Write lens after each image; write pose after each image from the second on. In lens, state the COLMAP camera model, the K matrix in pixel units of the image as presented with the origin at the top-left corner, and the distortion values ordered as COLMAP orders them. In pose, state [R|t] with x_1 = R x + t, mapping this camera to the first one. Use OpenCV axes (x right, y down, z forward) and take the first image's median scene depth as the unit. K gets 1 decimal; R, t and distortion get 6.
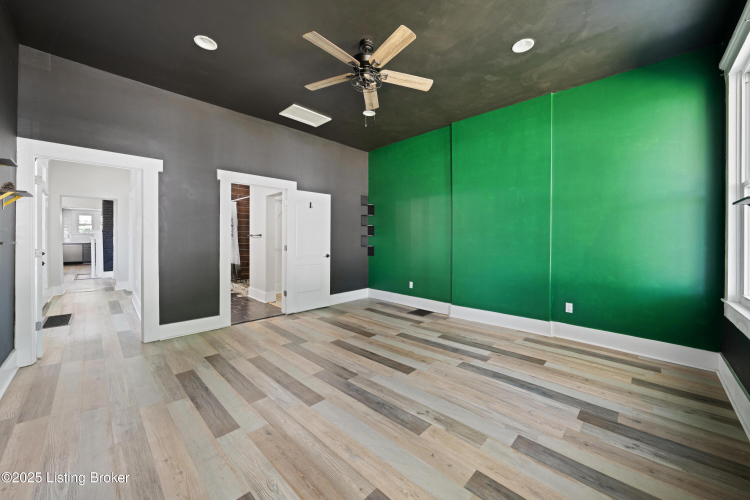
lens RADIAL K [[268.5, 0, 376.5], [0, 268.5, 238.9], [0, 0, 1]] dist [-0.008237, 0.000118]
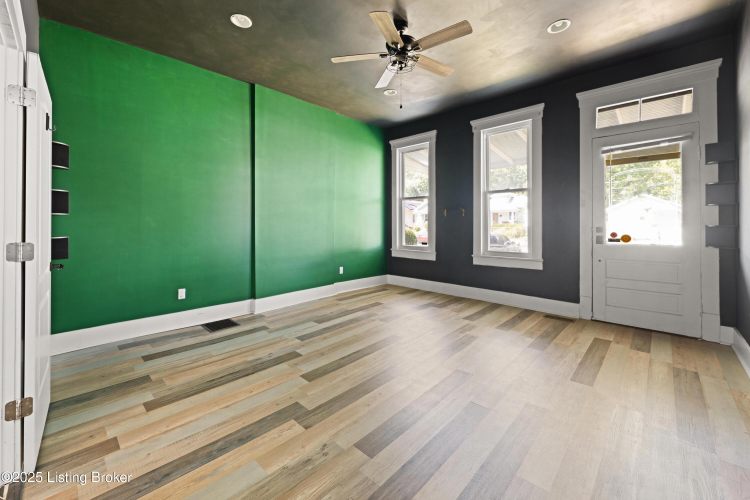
lens RADIAL K [[299.6, 0, 373.9], [0, 299.6, 220.7], [0, 0, 1]] dist [0.021205, 0.000076]
pose [[0.019102, 0.002354, 0.999815, -0.853802], [-0.005903, 0.999980, -0.002241, -0.002960], [-0.999800, -0.005859, 0.019115, 0.786928]]
